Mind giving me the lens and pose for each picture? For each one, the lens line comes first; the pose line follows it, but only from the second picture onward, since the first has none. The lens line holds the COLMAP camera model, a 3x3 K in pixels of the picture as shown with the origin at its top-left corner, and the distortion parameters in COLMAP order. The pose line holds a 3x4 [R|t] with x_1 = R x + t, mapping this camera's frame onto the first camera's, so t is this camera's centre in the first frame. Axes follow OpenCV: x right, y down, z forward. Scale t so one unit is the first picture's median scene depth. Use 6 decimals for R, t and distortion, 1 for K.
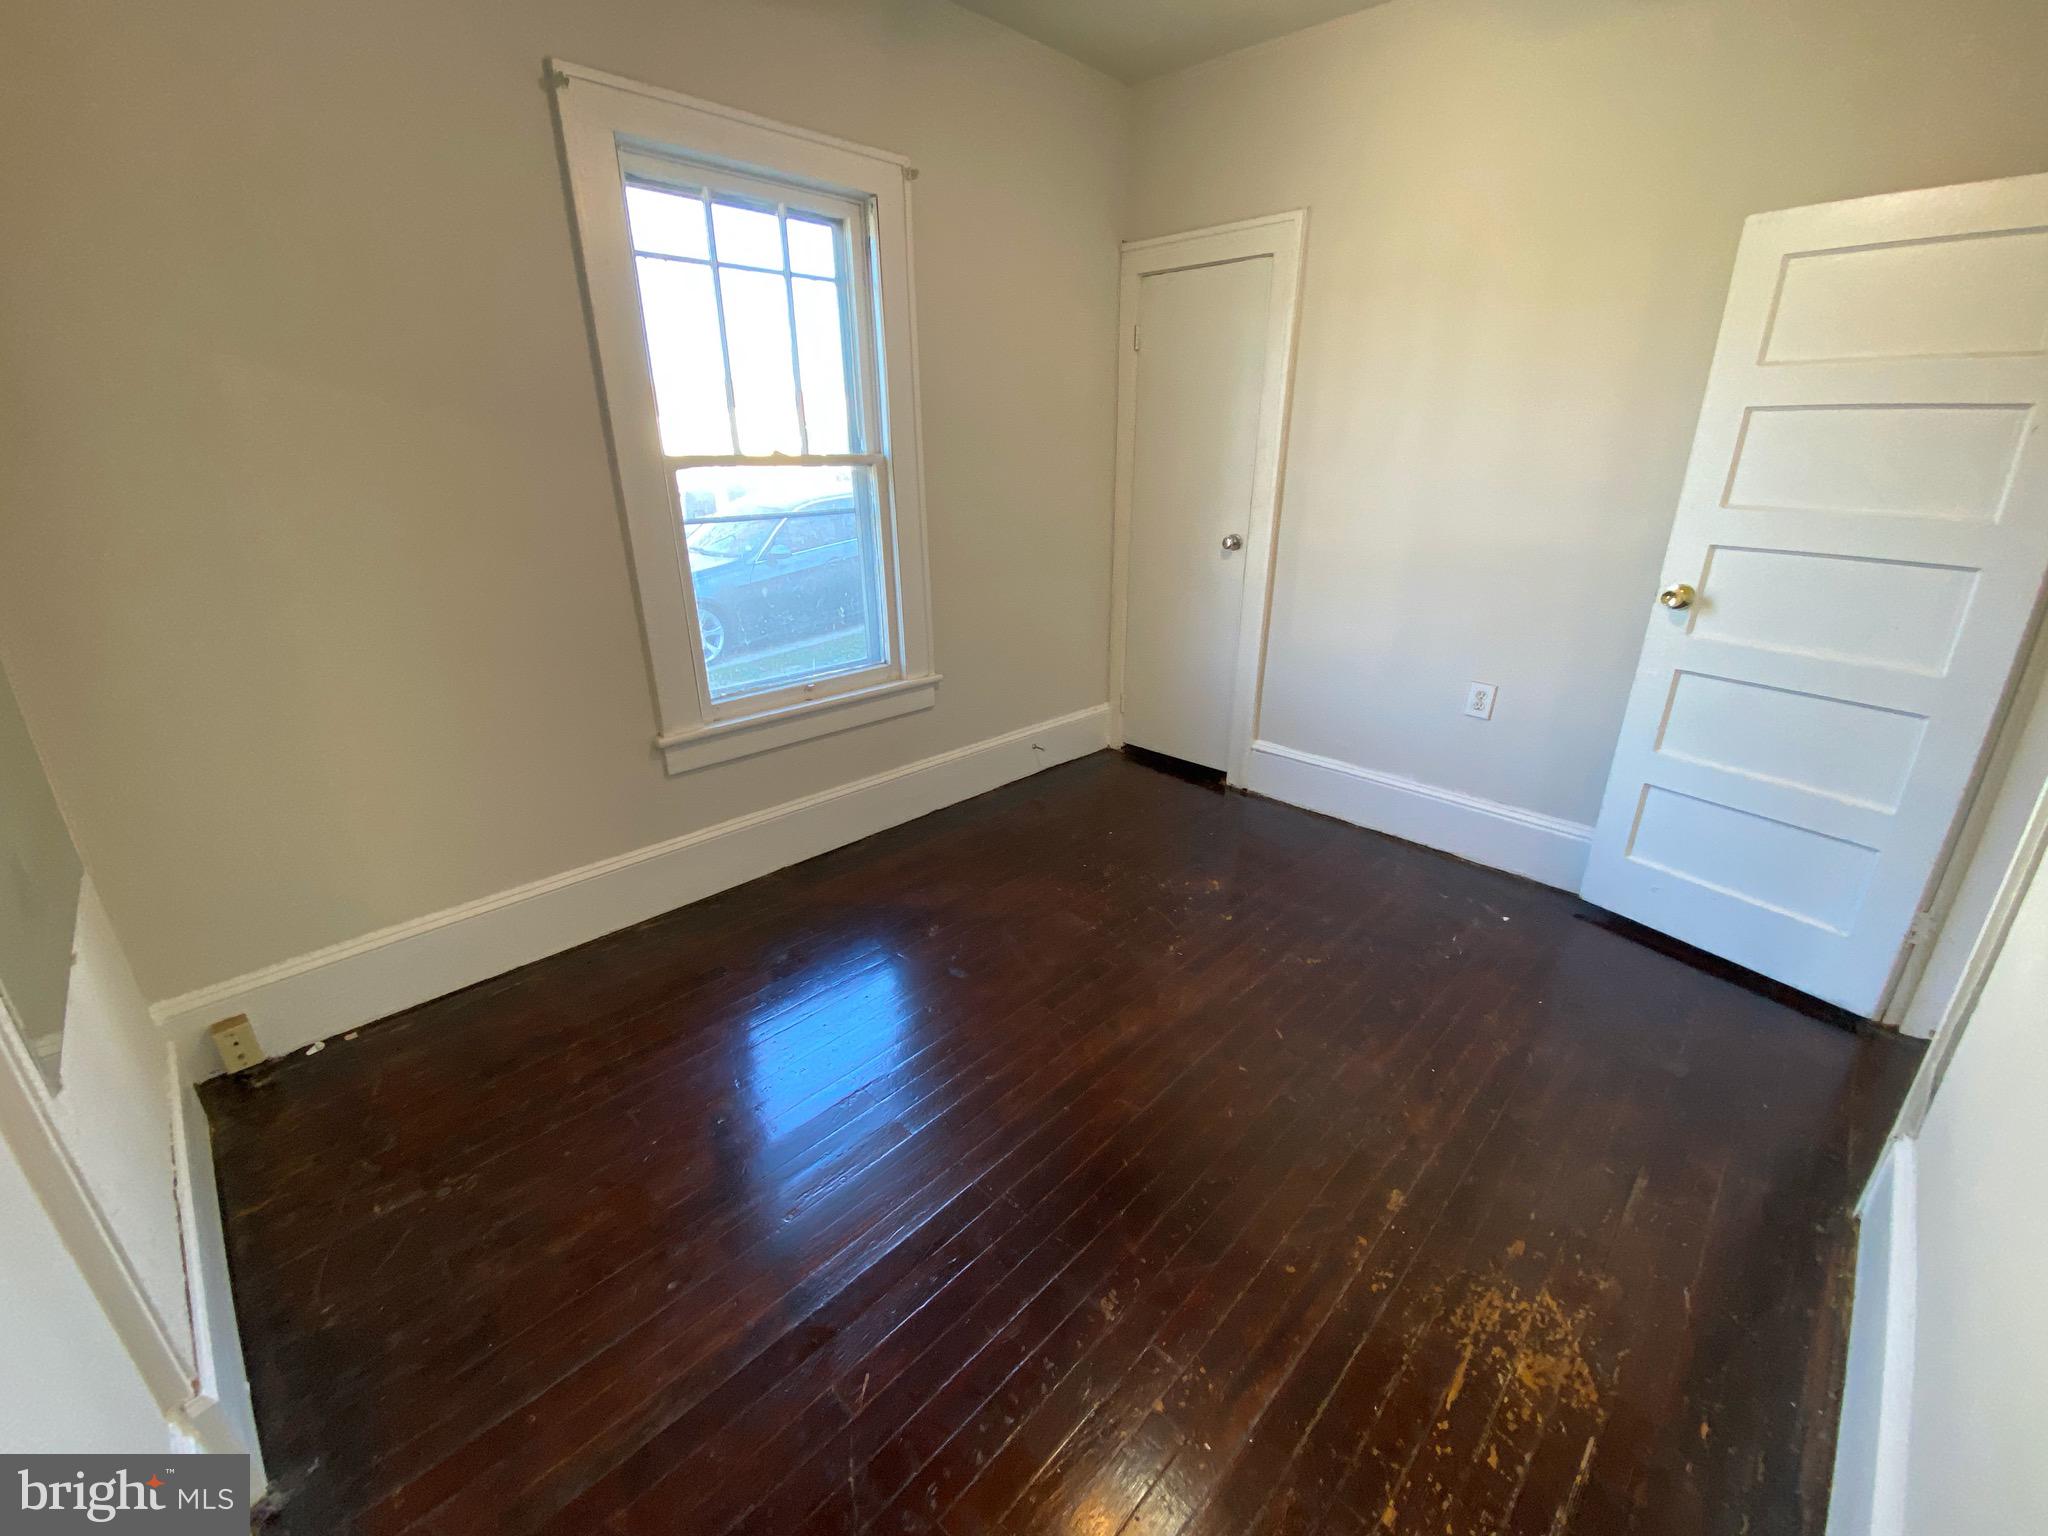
lens RADIAL K [[838.5, 0, 1025.9], [0, 838.5, 776.6], [0, 0, 1]] dist [0.023679, -0.024055]
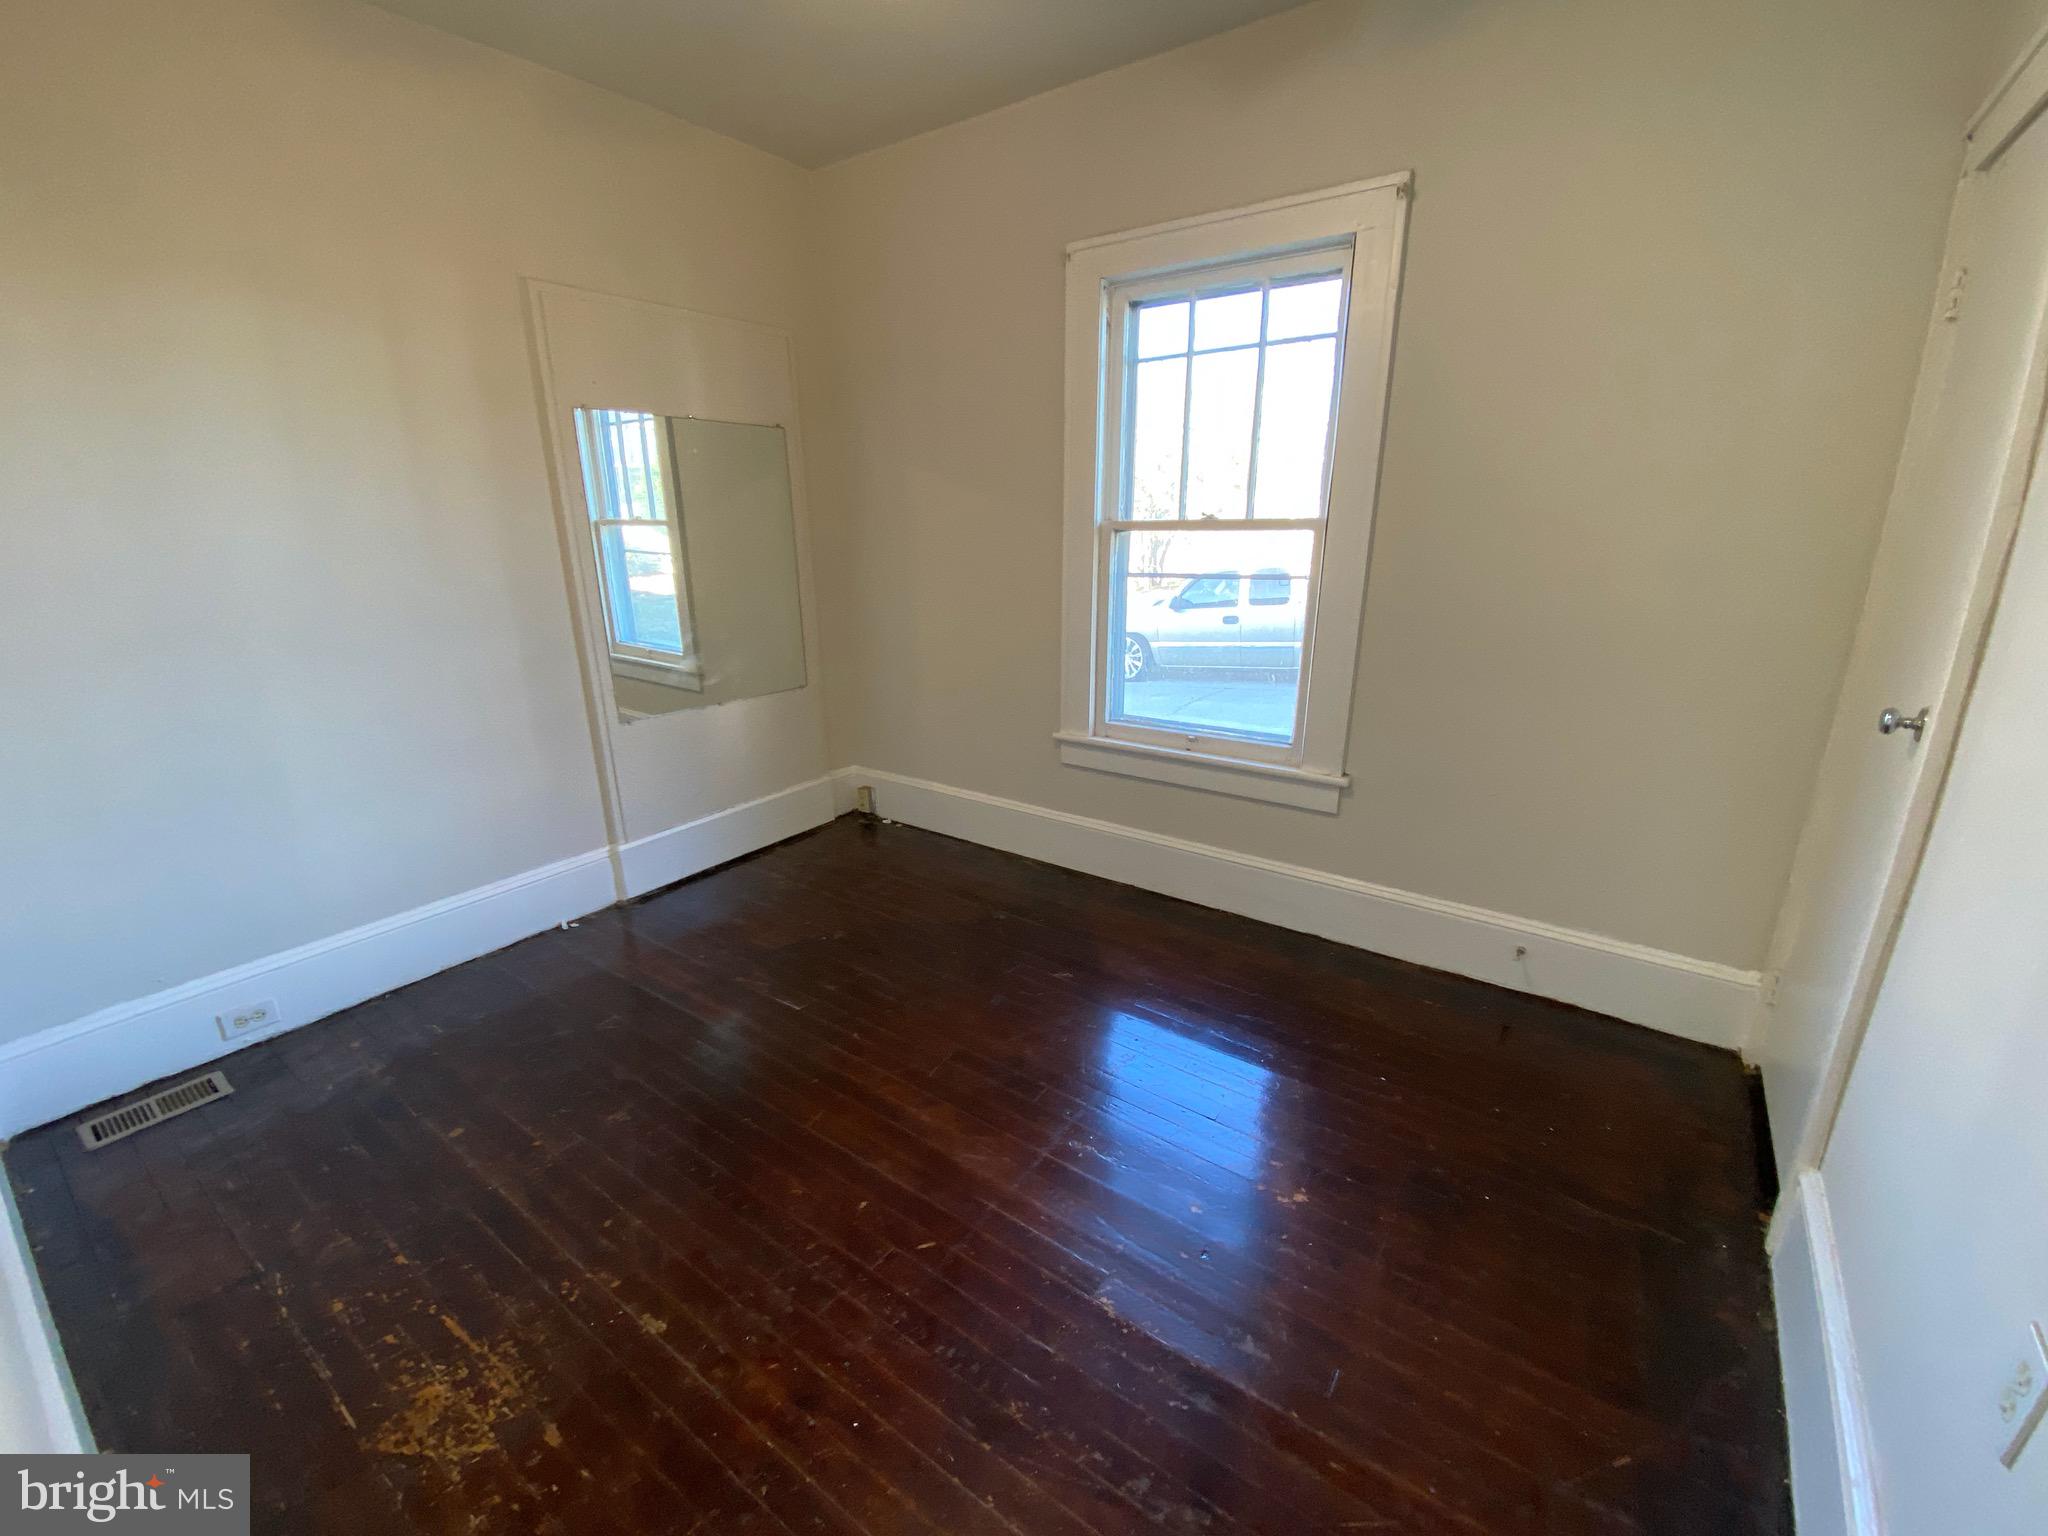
lens RADIAL K [[838.5, 0, 1025.9], [0, 838.5, 776.6], [0, 0, 1]] dist [0.023679, -0.024055]
pose [[0.152550, 0.299741, -0.941745, 1.224747], [-0.351440, 0.907067, 0.231775, -0.406107], [0.923698, 0.295609, 0.243714, 1.008475]]
